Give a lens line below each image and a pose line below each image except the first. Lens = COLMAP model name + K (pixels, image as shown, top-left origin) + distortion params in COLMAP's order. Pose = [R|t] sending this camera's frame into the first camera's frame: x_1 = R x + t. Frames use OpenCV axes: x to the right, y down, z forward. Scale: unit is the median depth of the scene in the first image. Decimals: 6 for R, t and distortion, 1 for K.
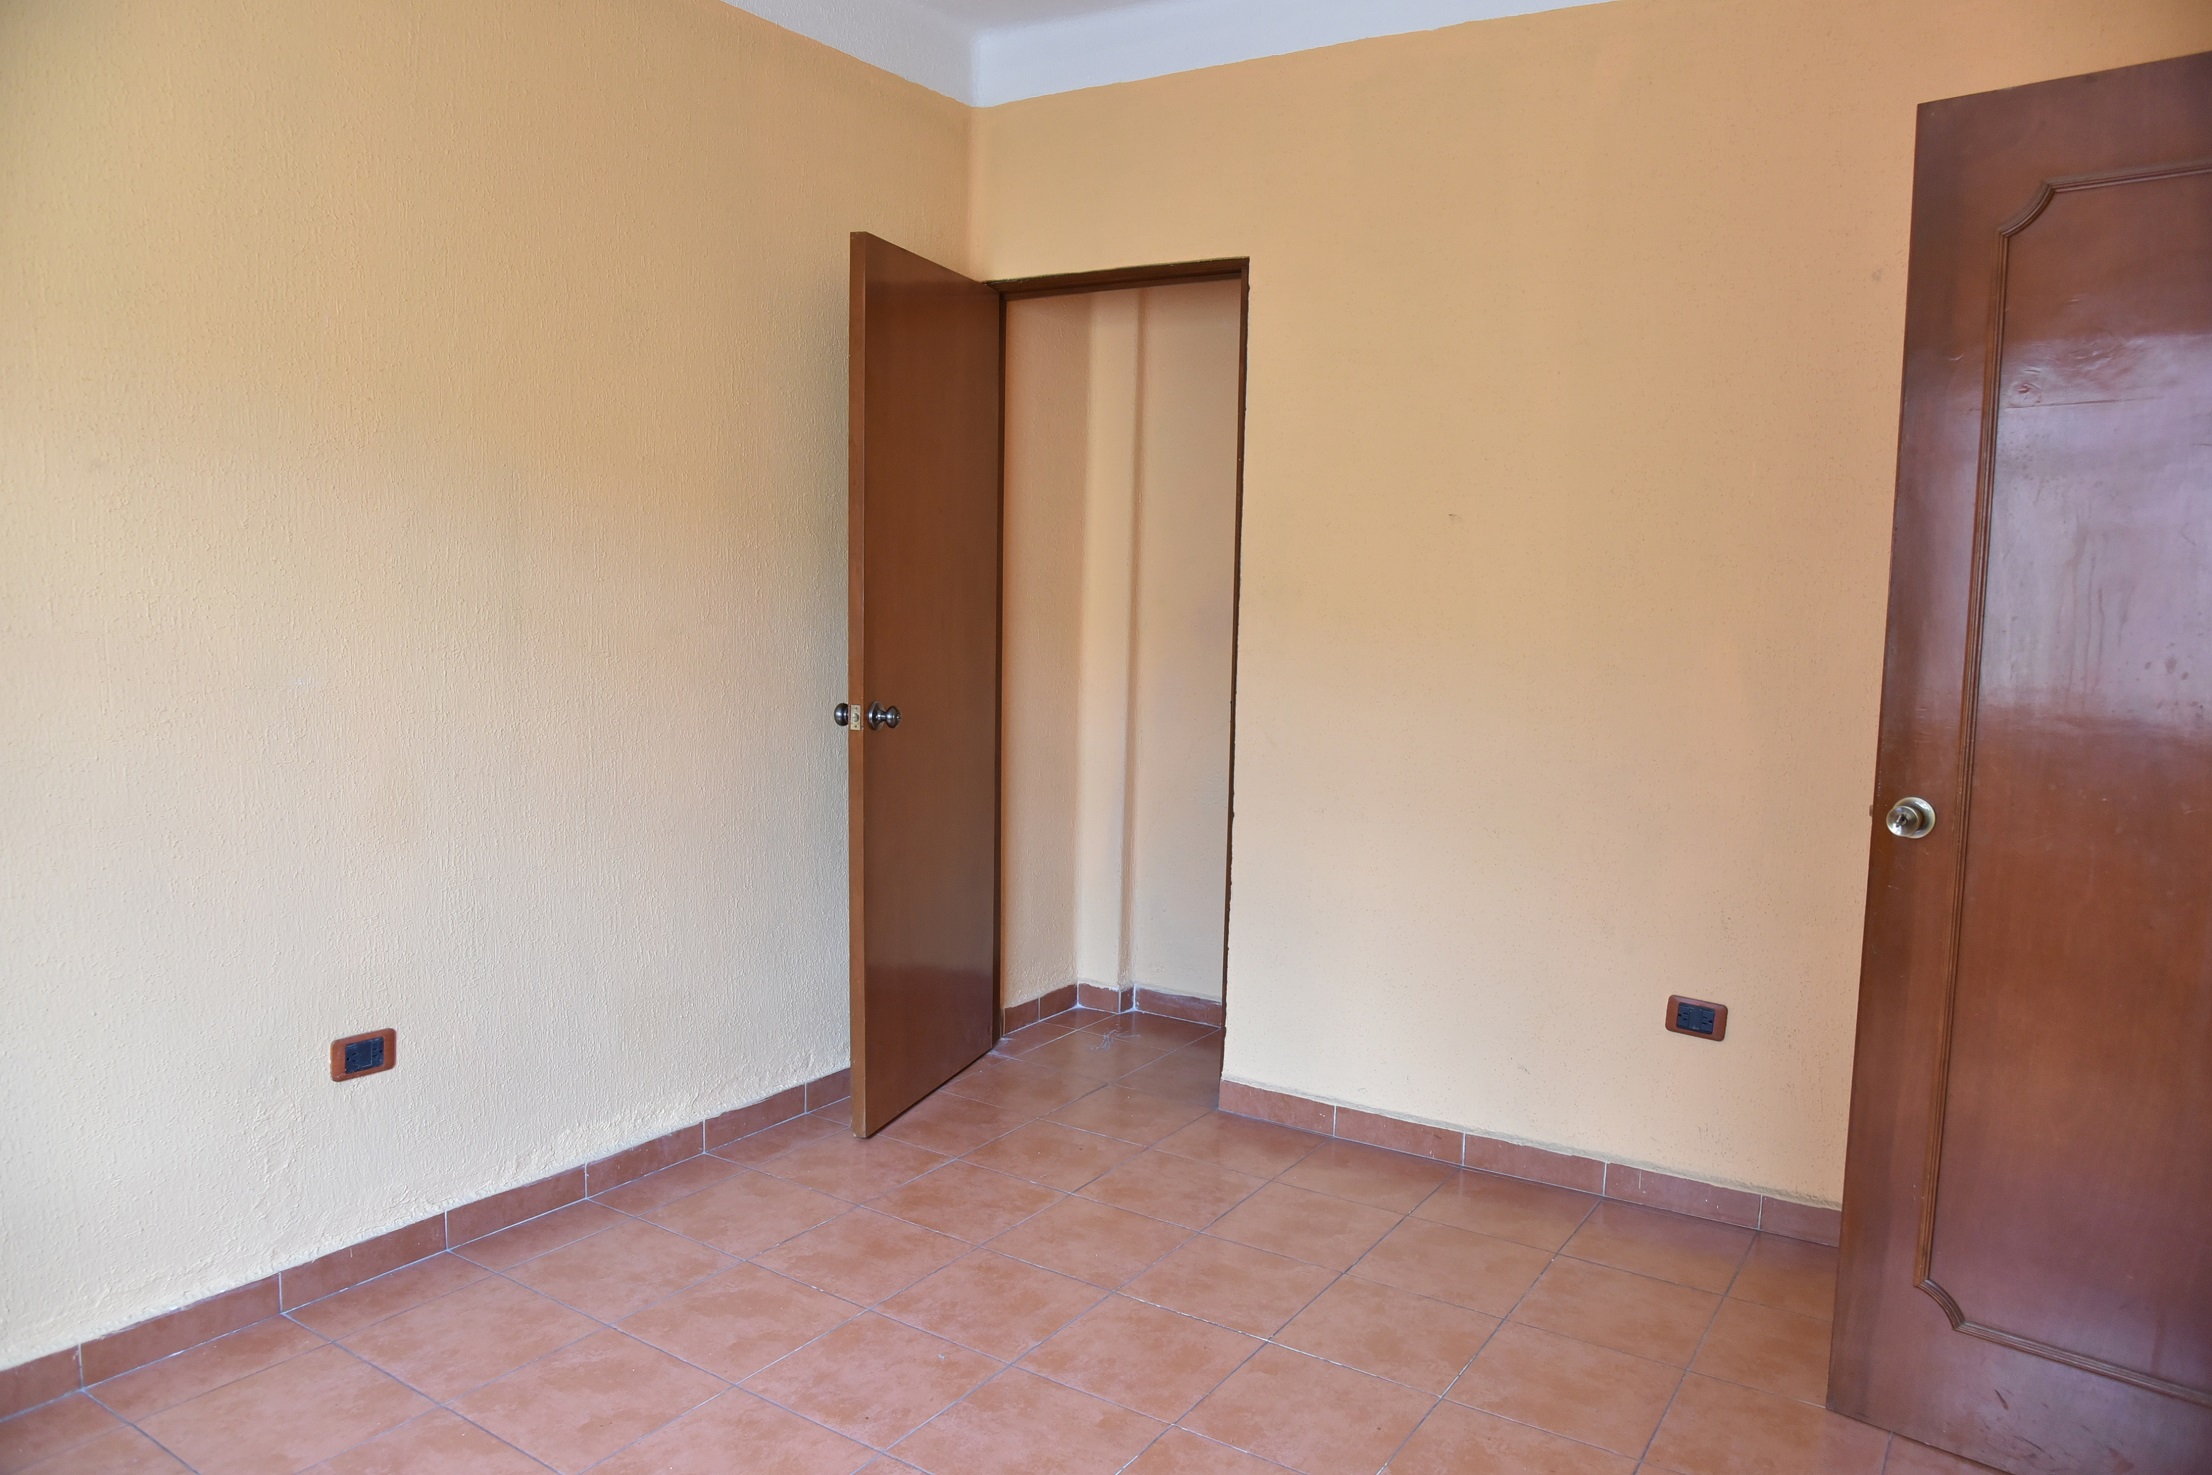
lens RADIAL K [[1494.3, 0, 1110.3], [0, 1494.3, 745.6], [0, 0, 1]] dist [-0.044889, 0.010058]
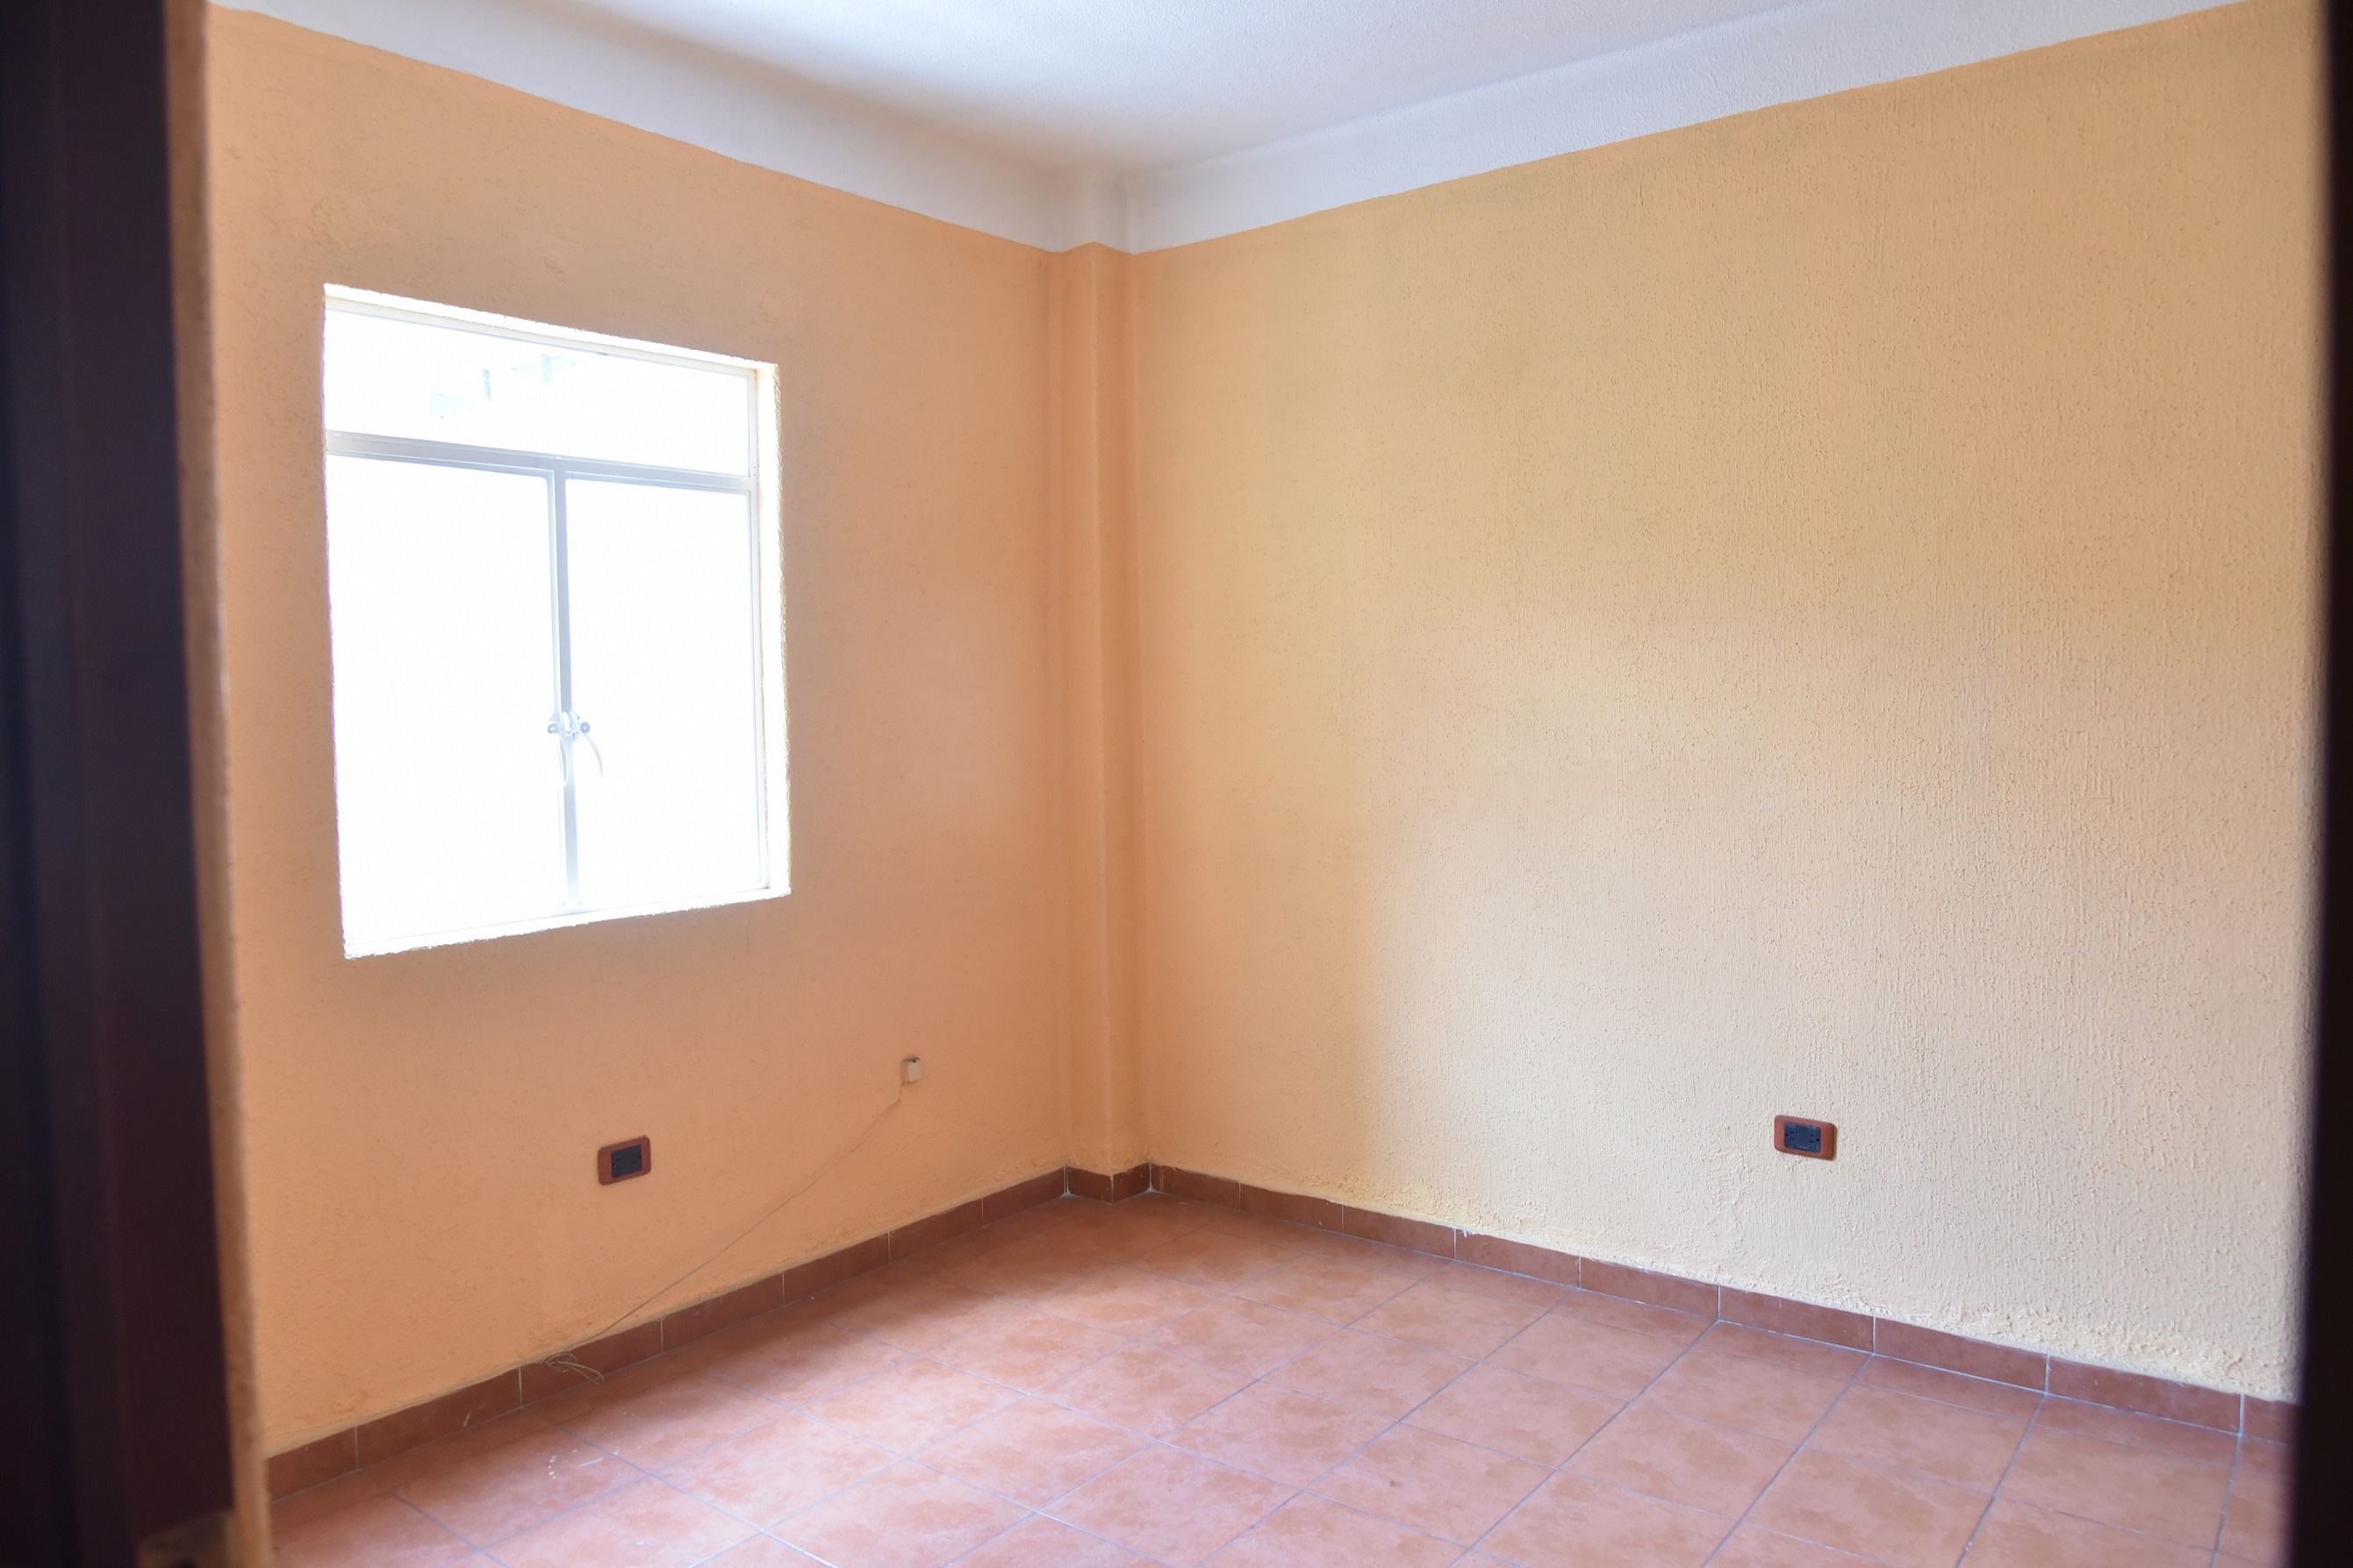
lens RADIAL K [[1589.4, 0, 1167.7], [0, 1589.4, 788.9], [0, 0, 1]] dist [-0.044889, 0.010058]
pose [[-0.088099, 0.035530, -0.995478, 0.743860], [-0.091825, 0.994819, 0.043632, -0.066221], [0.991870, 0.095253, -0.084380, 0.595721]]
